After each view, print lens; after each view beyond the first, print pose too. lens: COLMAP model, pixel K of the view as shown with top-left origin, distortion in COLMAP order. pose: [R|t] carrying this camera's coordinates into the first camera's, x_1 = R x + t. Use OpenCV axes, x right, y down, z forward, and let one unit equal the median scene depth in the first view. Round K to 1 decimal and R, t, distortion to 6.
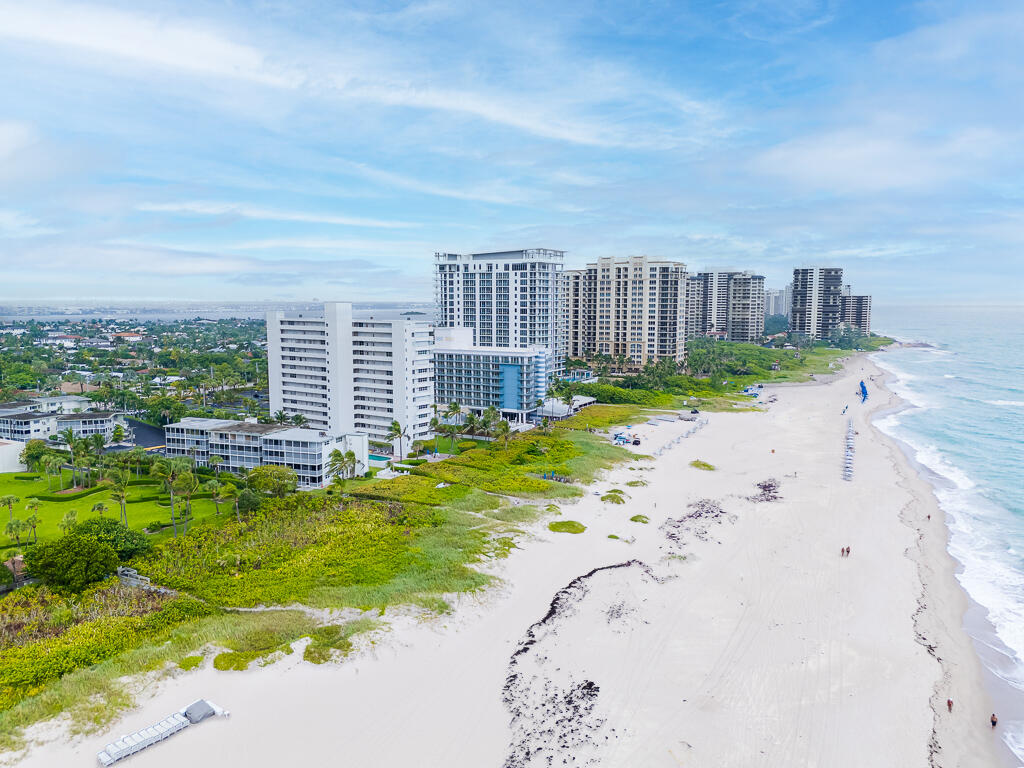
lens RADIAL K [[752.4, 0, 512.9], [0, 752.4, 389.2], [0, 0, 1]] dist [0.139300, -0.255225]
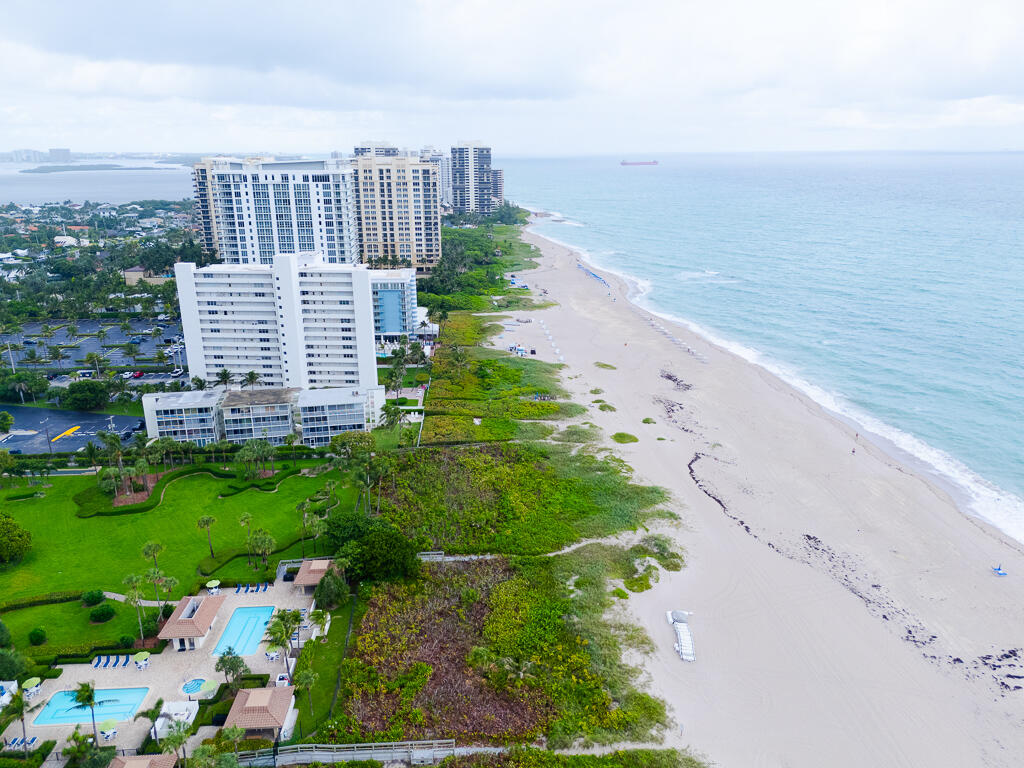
lens RADIAL K [[752.4, 0, 512.9], [0, 752.4, 389.2], [0, 0, 1]] dist [0.139300, -0.255225]
pose [[0.852456, -0.163548, 0.496559, -0.312147], [0.068034, 0.976435, 0.204806, -0.079382], [-0.518354, -0.140806, 0.843495, -0.005859]]
